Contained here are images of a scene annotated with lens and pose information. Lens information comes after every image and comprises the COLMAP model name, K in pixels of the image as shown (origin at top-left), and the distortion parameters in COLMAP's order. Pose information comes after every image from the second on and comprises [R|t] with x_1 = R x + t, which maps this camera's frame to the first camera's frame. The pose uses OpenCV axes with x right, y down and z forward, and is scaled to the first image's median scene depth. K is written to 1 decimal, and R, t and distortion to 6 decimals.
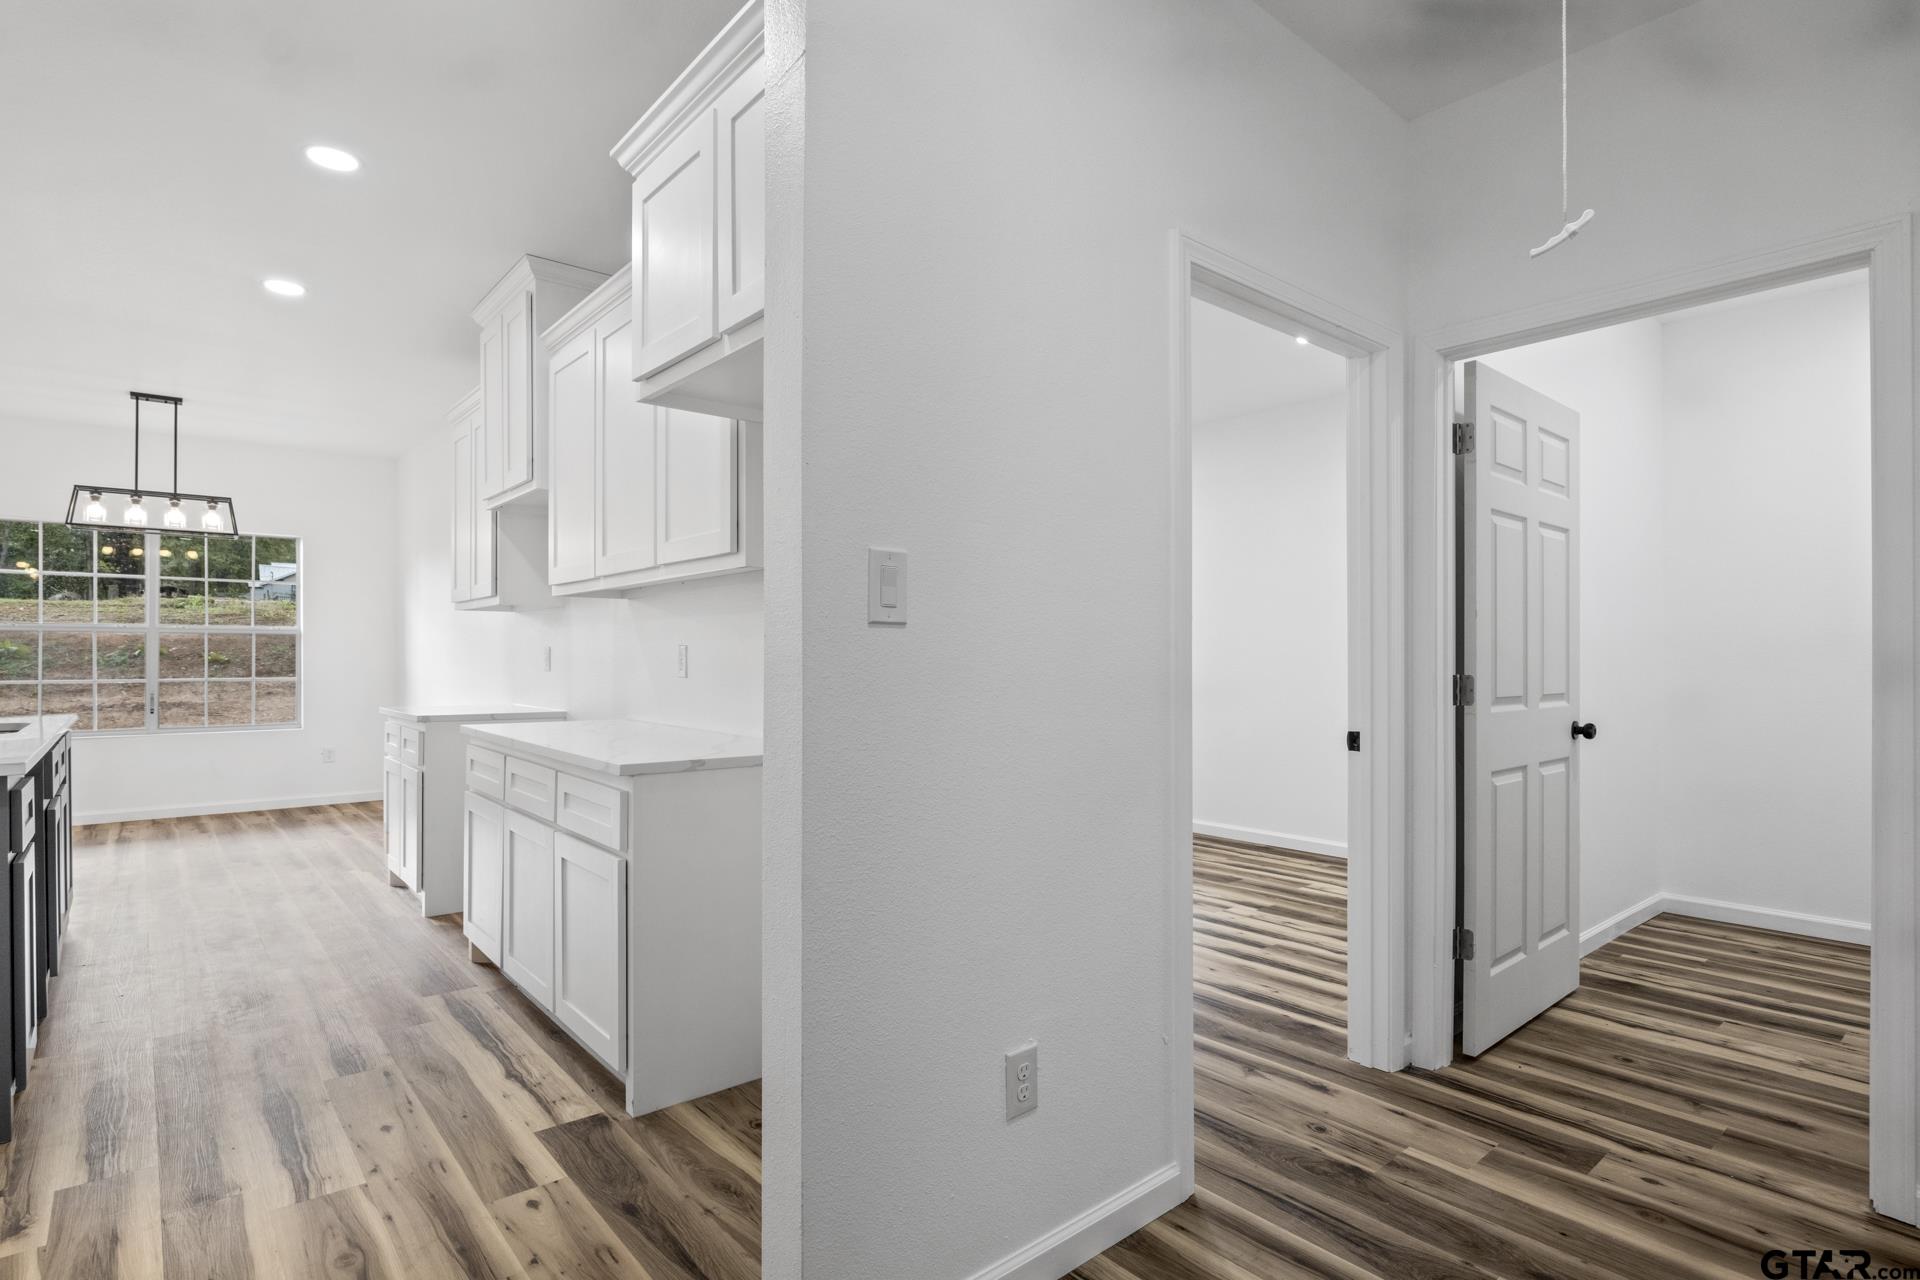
lens RADIAL K [[963.5, 0, 960.2], [0, 963.5, 654.9], [0, 0, 1]] dist [-0.002792, -0.001985]
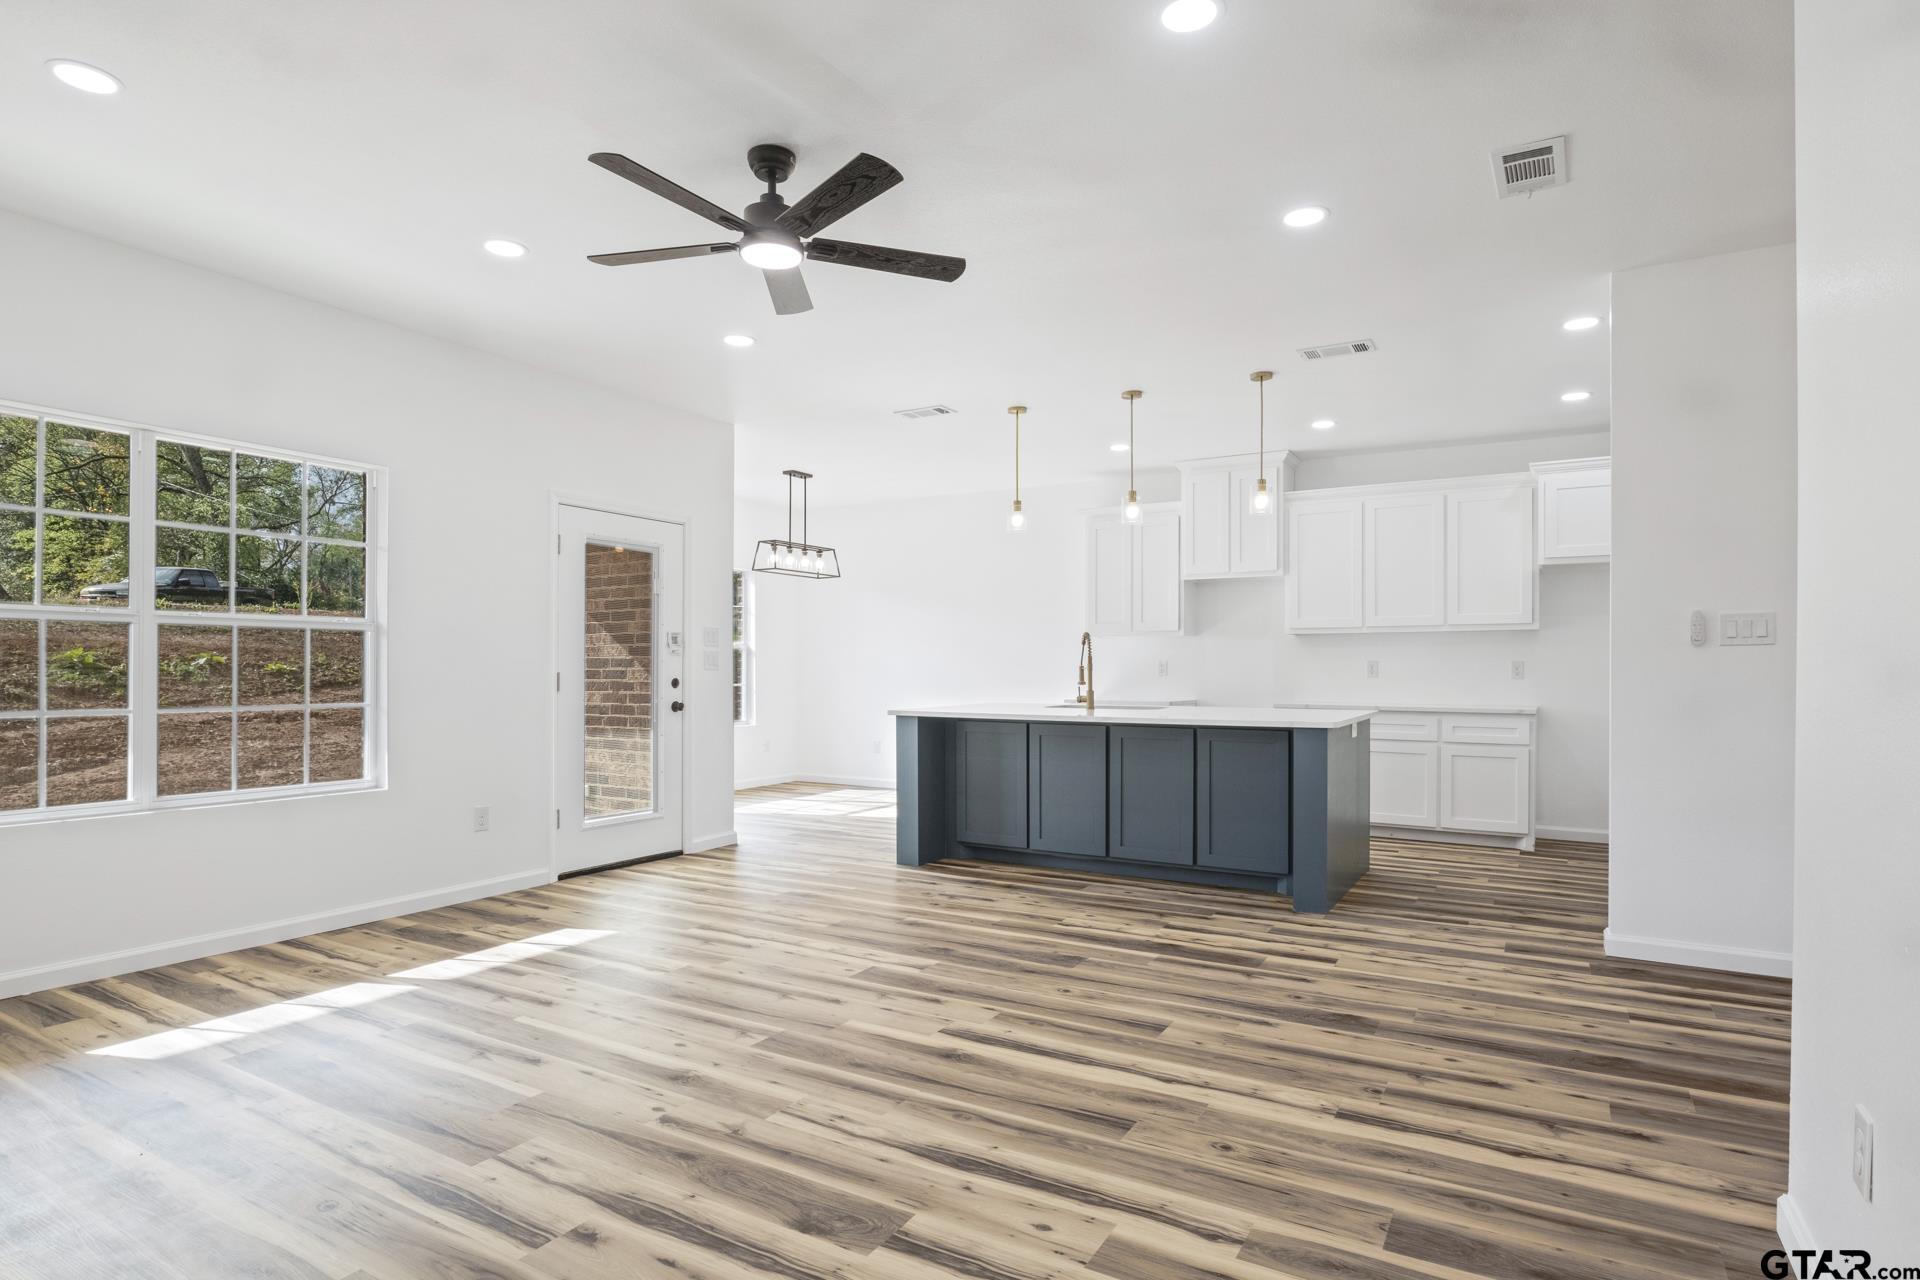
lens RADIAL K [[993.3, 0, 976.7], [0, 993.3, 672.5], [0, 0, 1]] dist [-0.005824, -0.002545]
pose [[0.945829, -0.002664, 0.324655, -1.052789], [-0.000186, 0.999962, 0.008746, -0.001860], [-0.324666, -0.008332, 0.945792, -0.401372]]
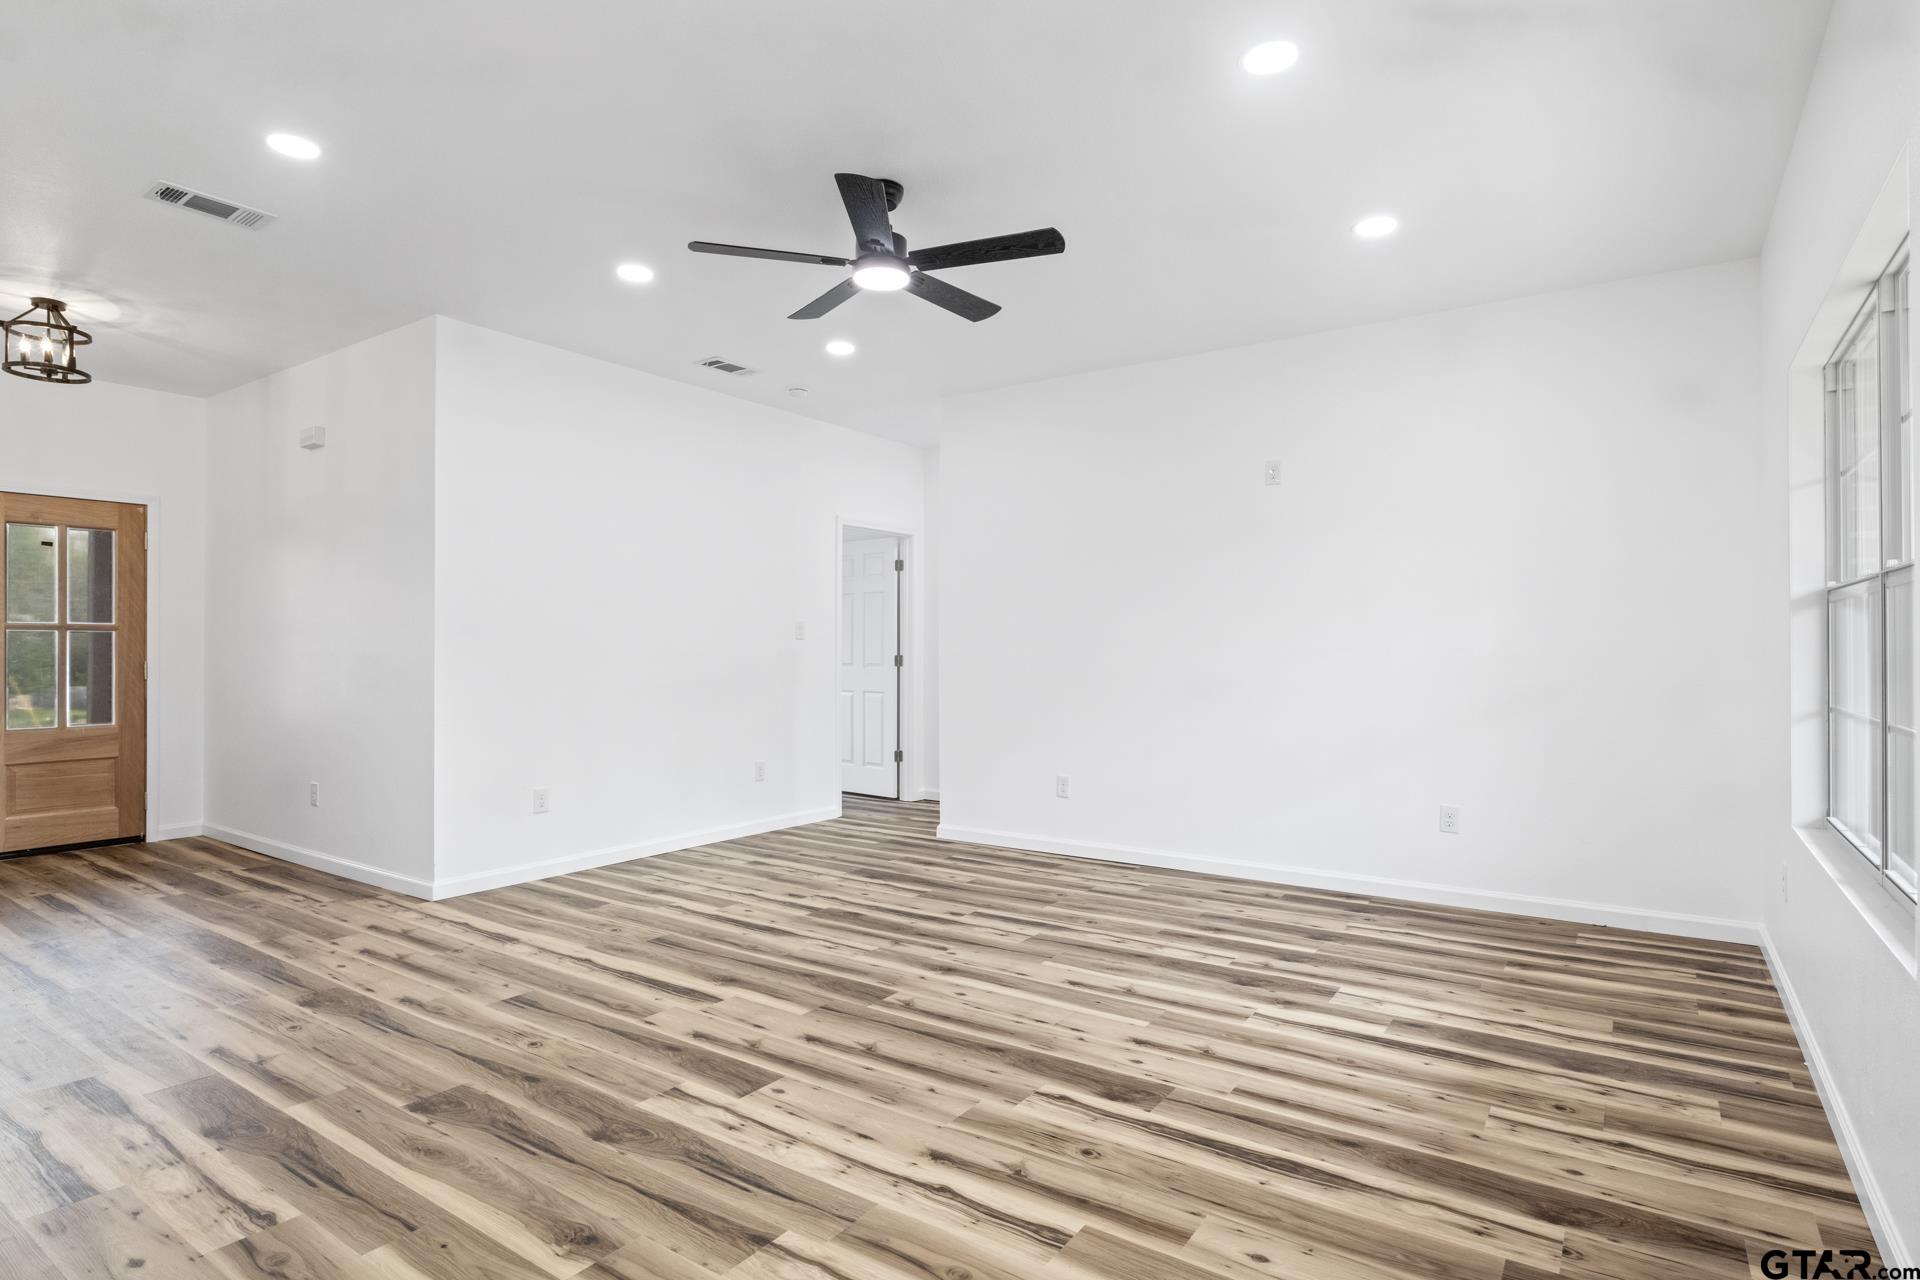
lens RADIAL K [[993.3, 0, 975.5], [0, 993.3, 642.5], [0, 0, 1]] dist [-0.005824, -0.002545]
pose [[-0.967334, -0.005495, -0.253445, -0.892737], [-0.002090, 0.999904, -0.013700, 0.001056], [0.253496, -0.012723, -0.967253, 0.698221]]
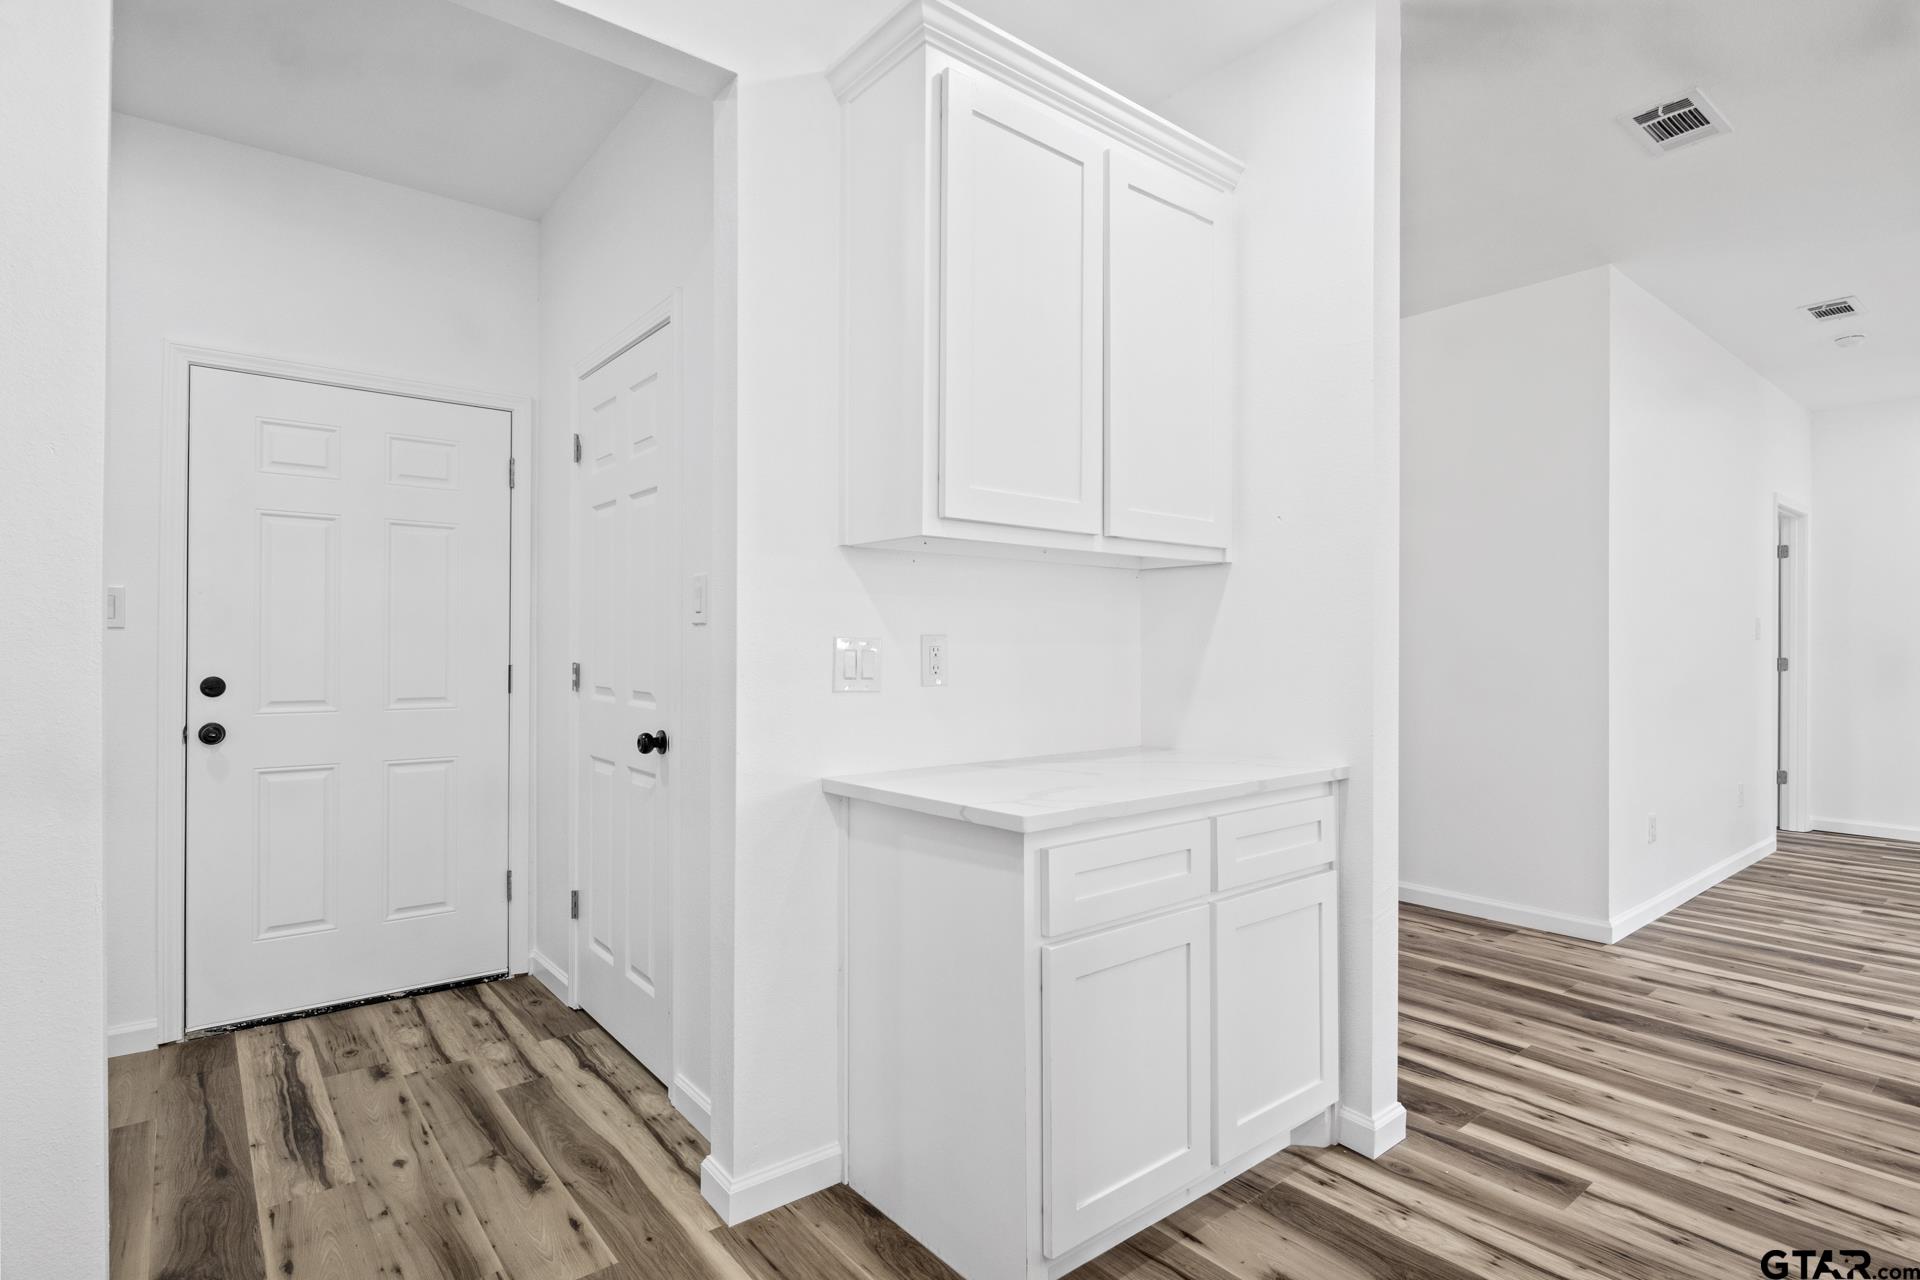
lens RADIAL K [[963.5, 0, 963.8], [0, 963.5, 642.0], [0, 0, 1]] dist [-0.002792, -0.001985]
pose [[-0.999491, -0.007086, 0.031107, -0.253962], [-0.007327, 0.999944, -0.007622, -0.002831], [-0.031051, -0.007846, -0.999487, 0.503277]]
